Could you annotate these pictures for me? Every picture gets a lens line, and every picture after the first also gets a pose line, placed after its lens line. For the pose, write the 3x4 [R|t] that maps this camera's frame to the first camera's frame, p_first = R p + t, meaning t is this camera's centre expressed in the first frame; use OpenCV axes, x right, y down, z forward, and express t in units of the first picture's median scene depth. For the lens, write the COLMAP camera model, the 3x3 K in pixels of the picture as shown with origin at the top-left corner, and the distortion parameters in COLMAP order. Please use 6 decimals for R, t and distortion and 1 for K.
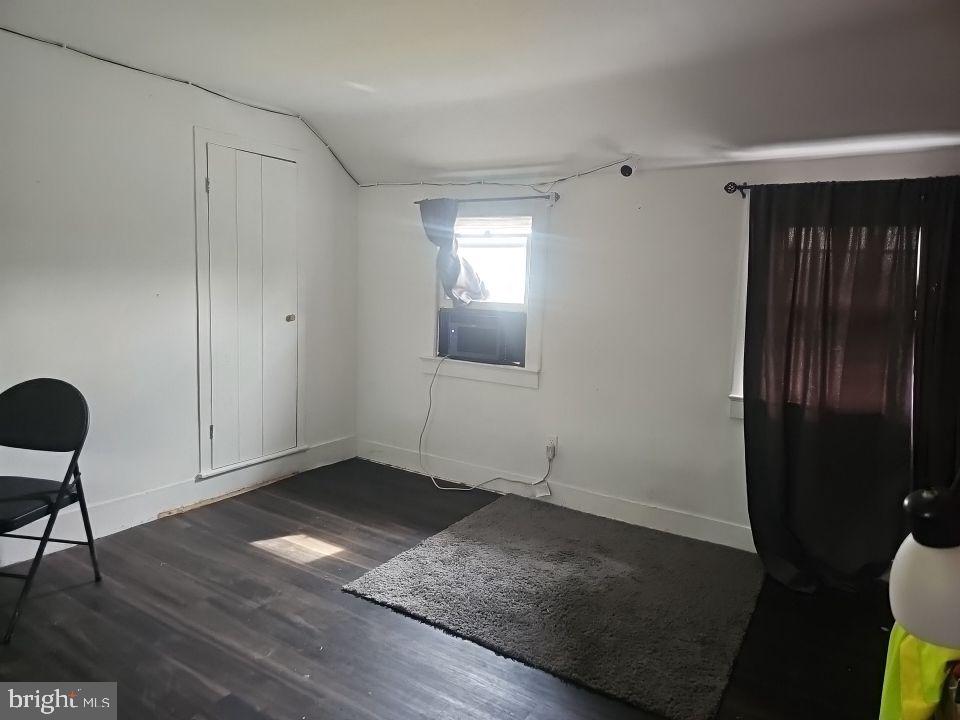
lens RADIAL K [[639.8, 0, 477.2], [0, 639.8, 360.0], [0, 0, 1]] dist [0.007896, -0.001675]
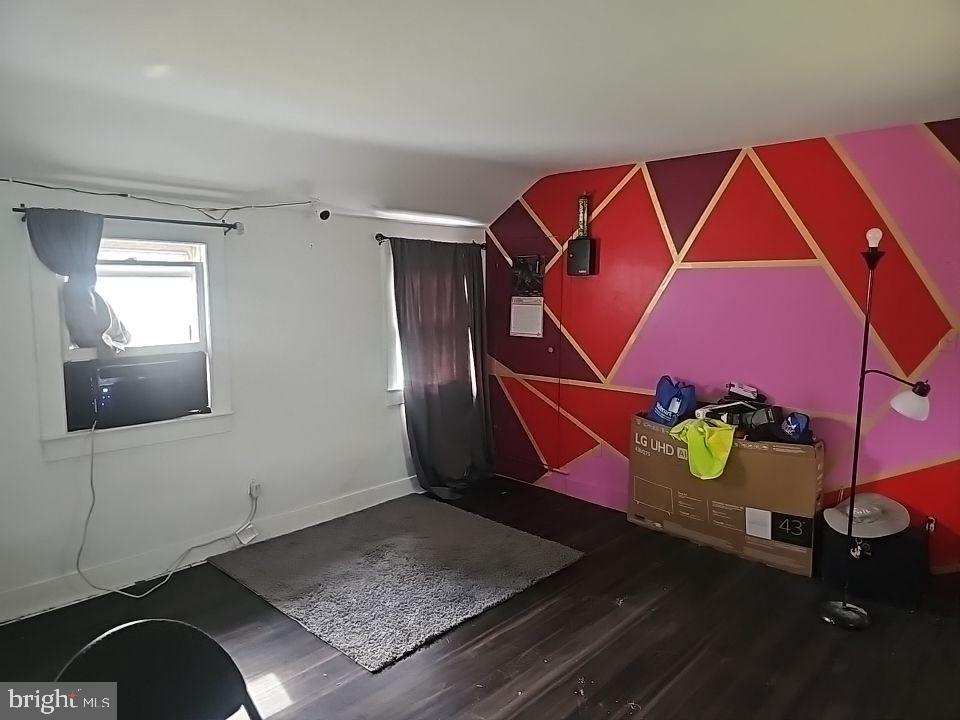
lens RADIAL K [[639.8, 0, 478.0], [0, 639.8, 361.1], [0, 0, 1]] dist [0.007896, -0.001675]
pose [[0.172896, -0.142417, 0.974589, -0.723199], [0.127048, 0.984449, 0.121319, -0.120058], [-0.976712, 0.102844, 0.188301, 0.460708]]
